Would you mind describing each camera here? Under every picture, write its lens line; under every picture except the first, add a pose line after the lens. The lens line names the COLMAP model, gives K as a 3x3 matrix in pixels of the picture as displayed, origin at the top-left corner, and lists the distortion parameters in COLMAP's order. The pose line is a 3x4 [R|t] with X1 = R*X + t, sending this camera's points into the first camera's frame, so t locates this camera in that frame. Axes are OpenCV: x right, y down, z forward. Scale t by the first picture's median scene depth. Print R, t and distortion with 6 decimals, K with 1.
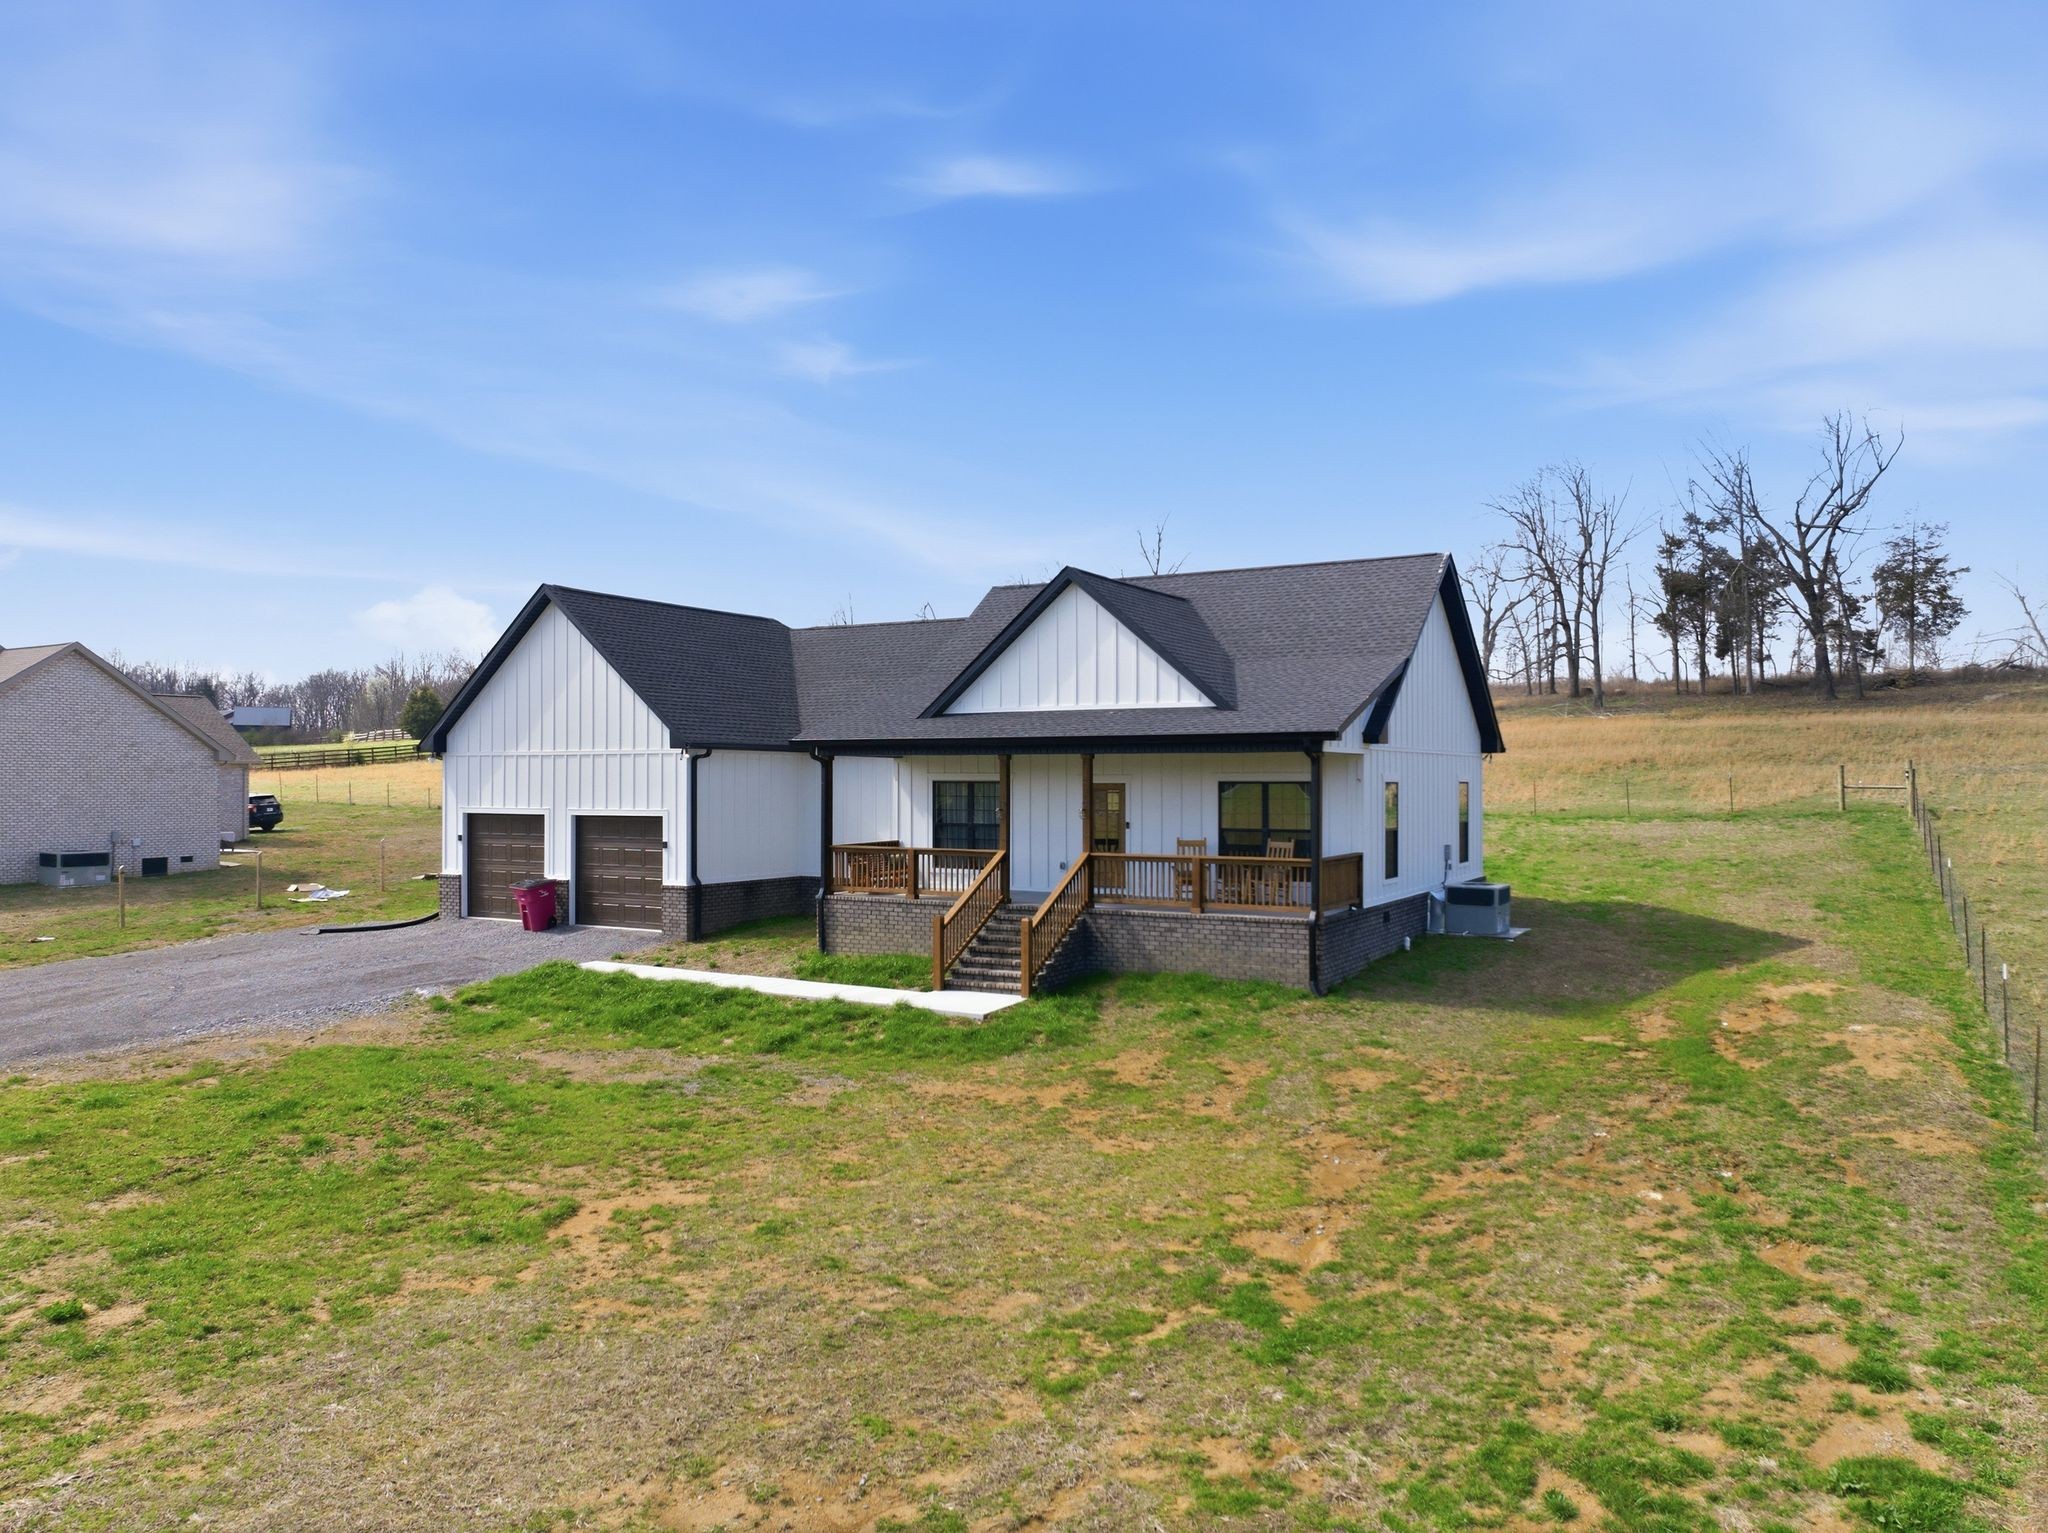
lens RADIAL K [[1431.2, 0, 1024.0], [0, 1431.2, 766.5], [0, 0, 1]] dist [-0.036337, 0.004948]
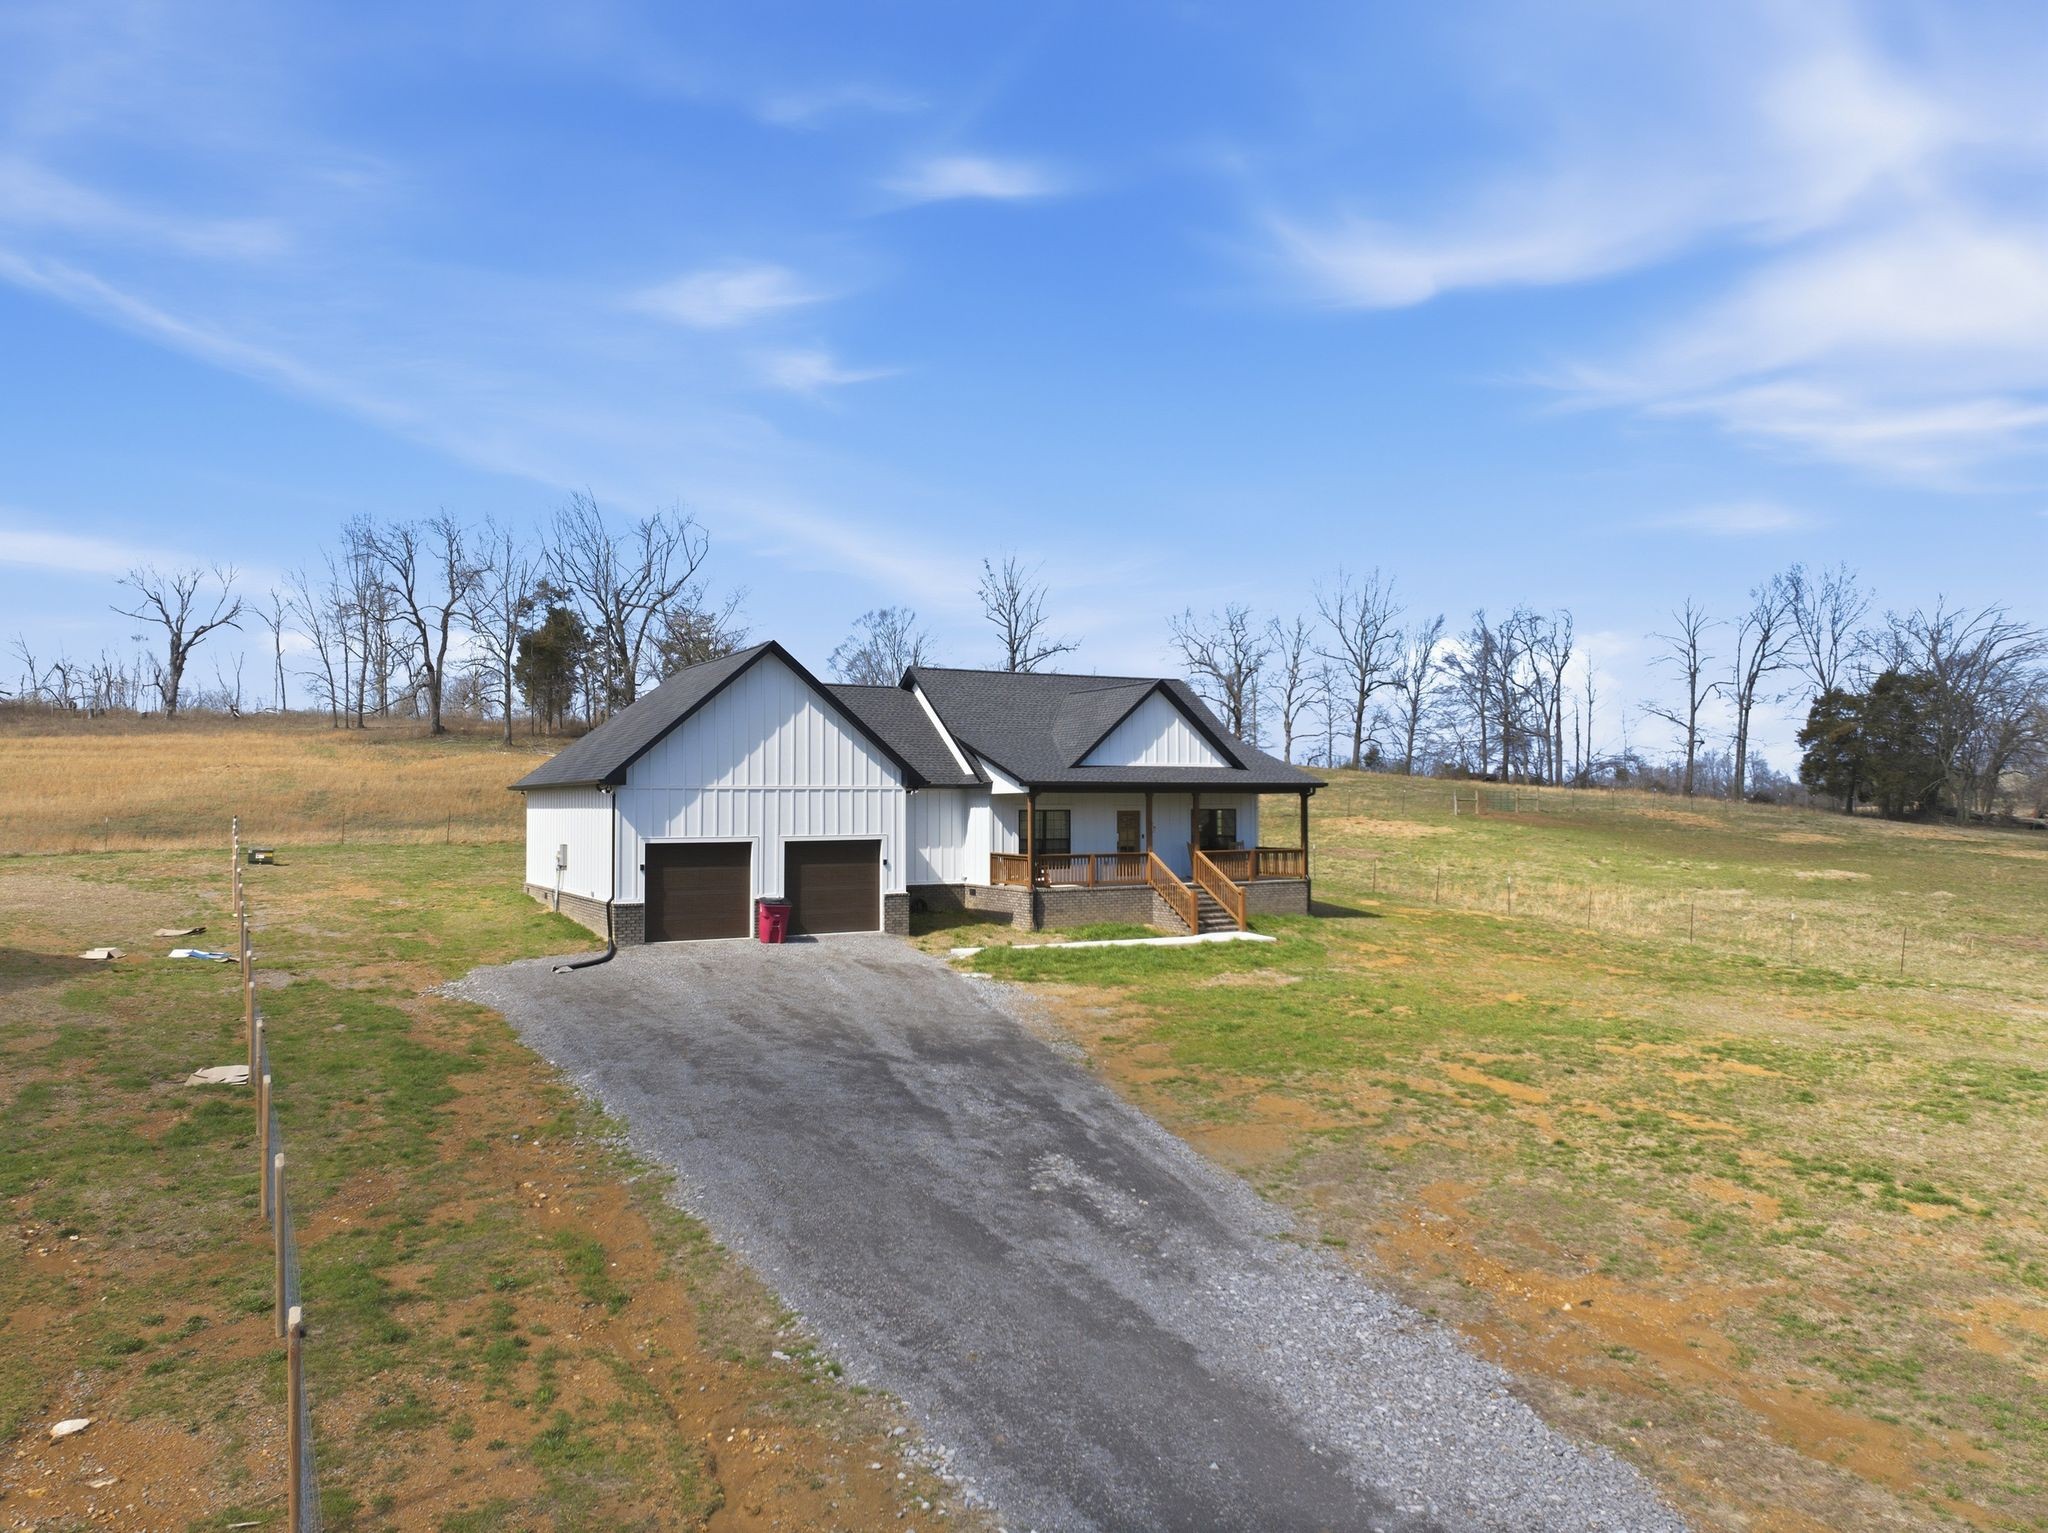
lens RADIAL K [[1417.1, 0, 1019.3], [0, 1417.1, 801.1], [0, 0, 1]] dist [-0.010553, -0.000776]
pose [[0.519980, 0.001727, 0.854177, -1.414314], [-0.003951, 0.999992, 0.000383, 0.000668], [-0.854169, -0.003574, 0.519982, 0.287262]]
